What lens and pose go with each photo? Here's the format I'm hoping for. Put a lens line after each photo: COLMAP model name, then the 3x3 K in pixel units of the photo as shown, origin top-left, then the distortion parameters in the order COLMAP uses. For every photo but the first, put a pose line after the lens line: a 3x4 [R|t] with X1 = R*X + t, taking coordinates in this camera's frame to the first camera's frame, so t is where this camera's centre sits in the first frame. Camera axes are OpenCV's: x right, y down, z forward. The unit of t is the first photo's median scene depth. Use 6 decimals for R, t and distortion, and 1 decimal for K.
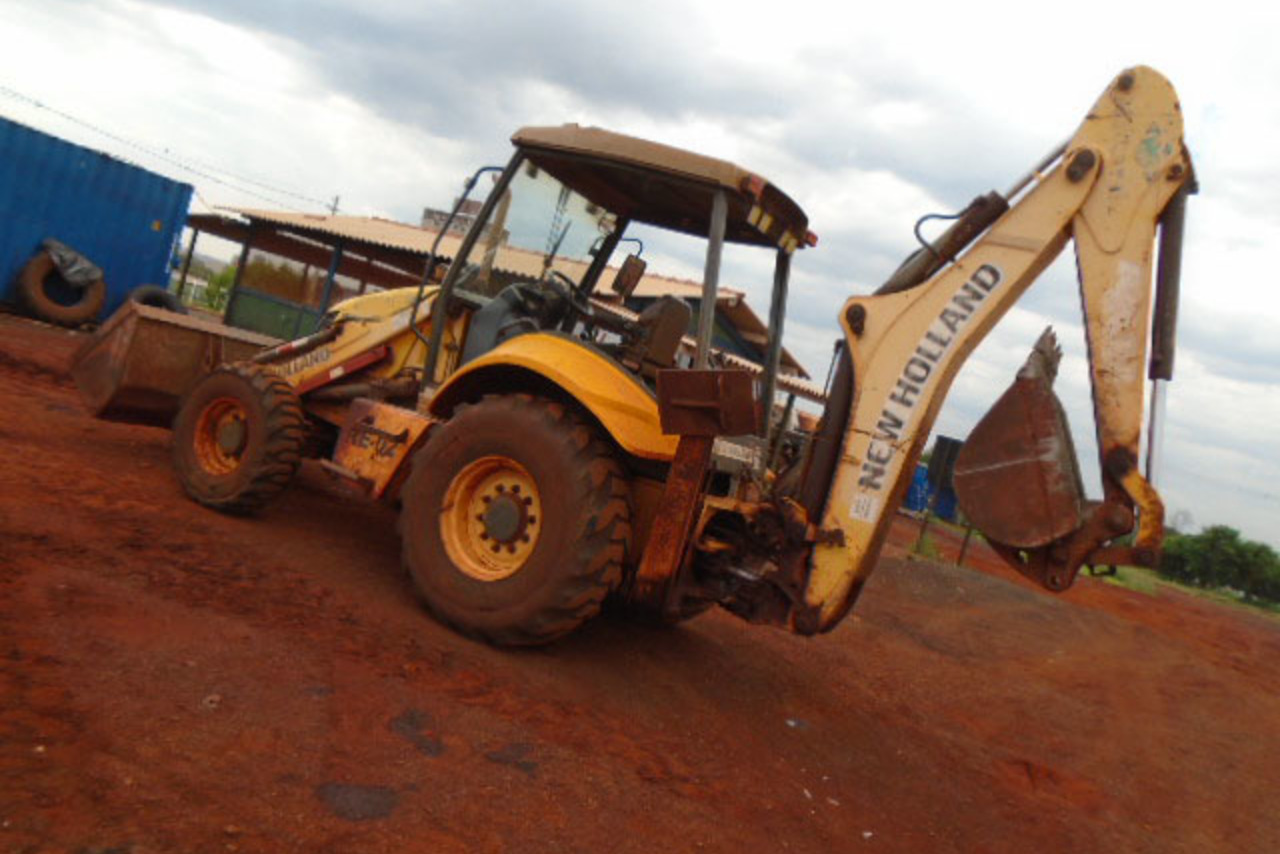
lens RADIAL K [[976.6, 0, 628.7], [0, 976.6, 430.7], [0, 0, 1]] dist [-0.033717, 0.008425]
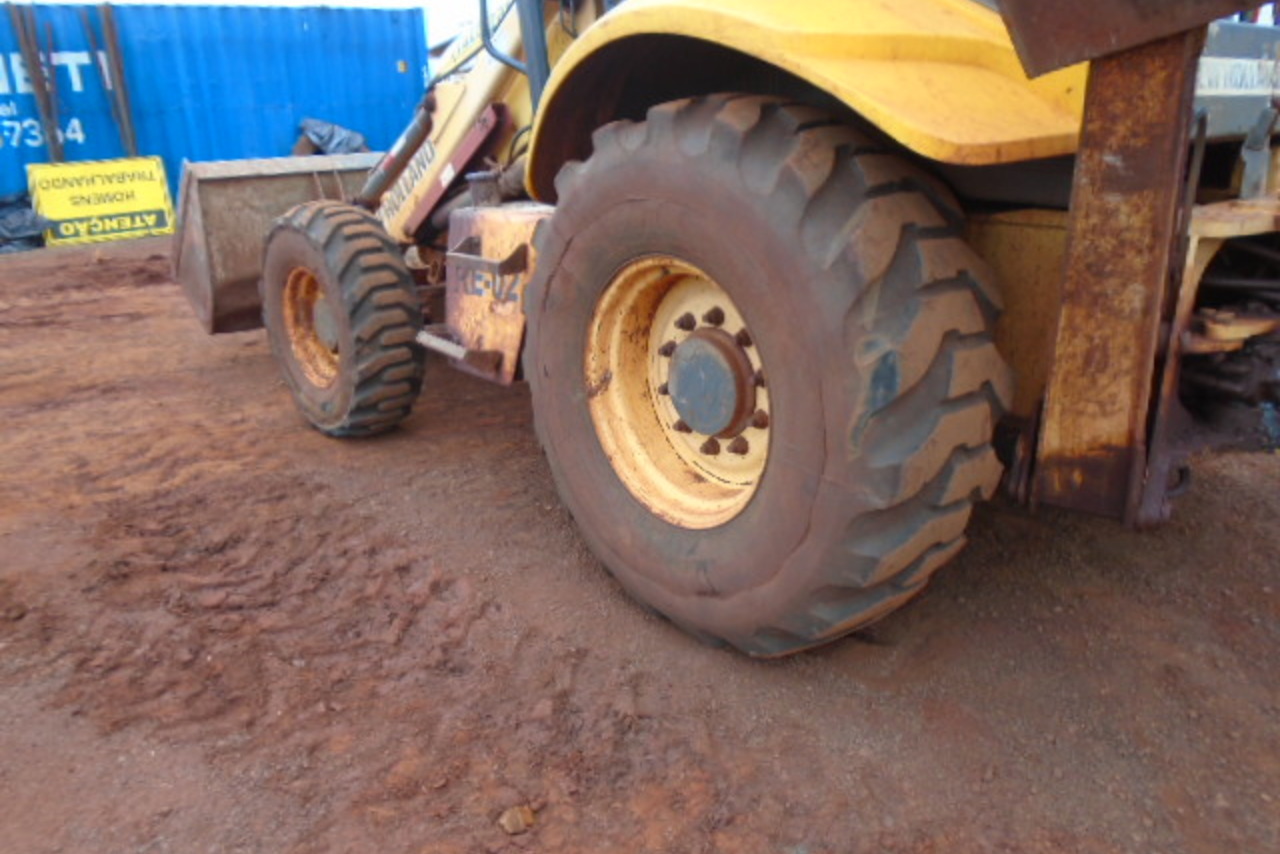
lens RADIAL K [[976.6, 0, 628.7], [0, 976.6, 430.7], [0, 0, 1]] dist [-0.033717, 0.008425]
pose [[0.889422, -0.190414, -0.415536, 0.026149], [0.284958, 0.941799, 0.178363, 0.017889], [0.357389, -0.277050, 0.891917, 0.584972]]
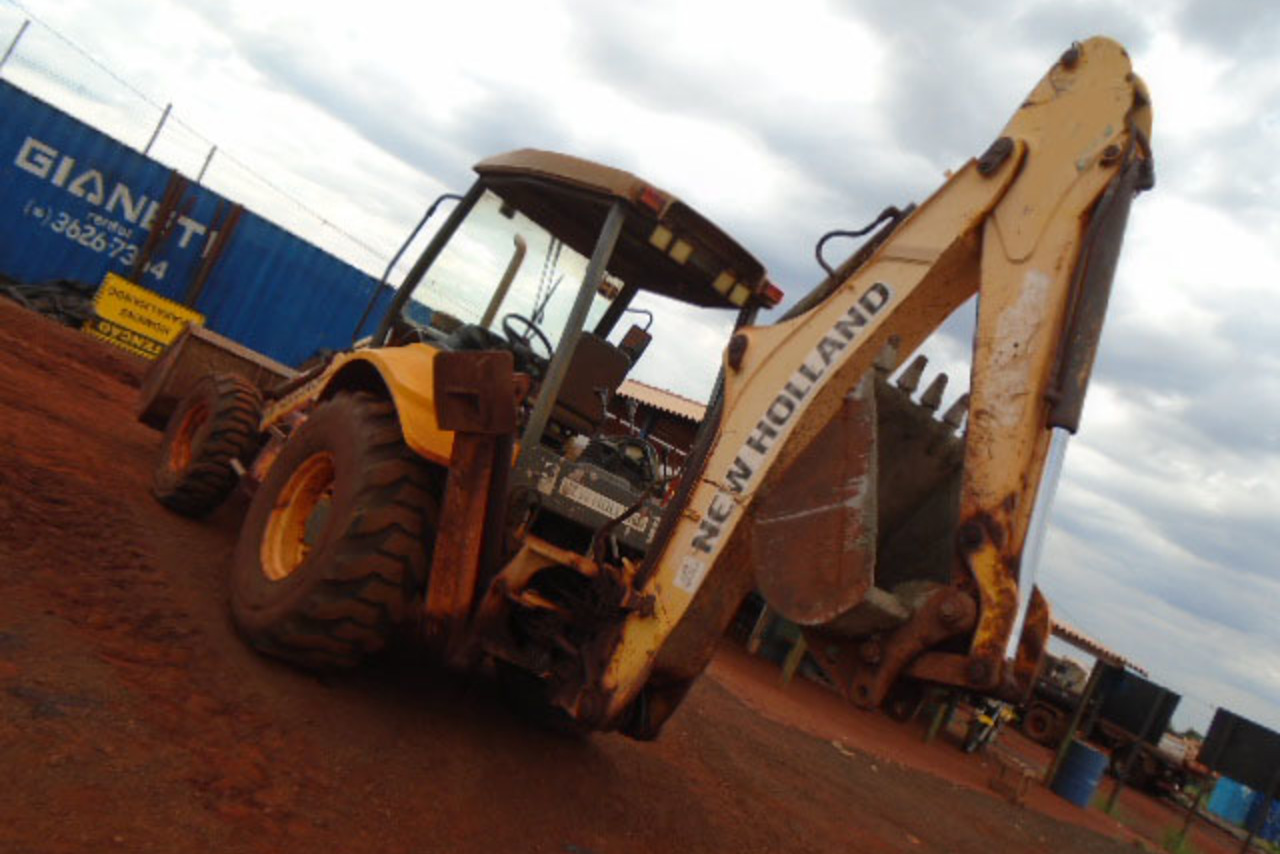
lens RADIAL K [[968.6, 0, 640.0], [0, 968.6, 427.0], [0, 0, 1]] dist [-0.032066, 0.001698]
pose [[0.931285, 0.118086, -0.344622, 0.458178], [-0.194237, 0.961274, -0.195511, 0.124866], [0.308189, 0.249015, 0.918156, 0.250703]]
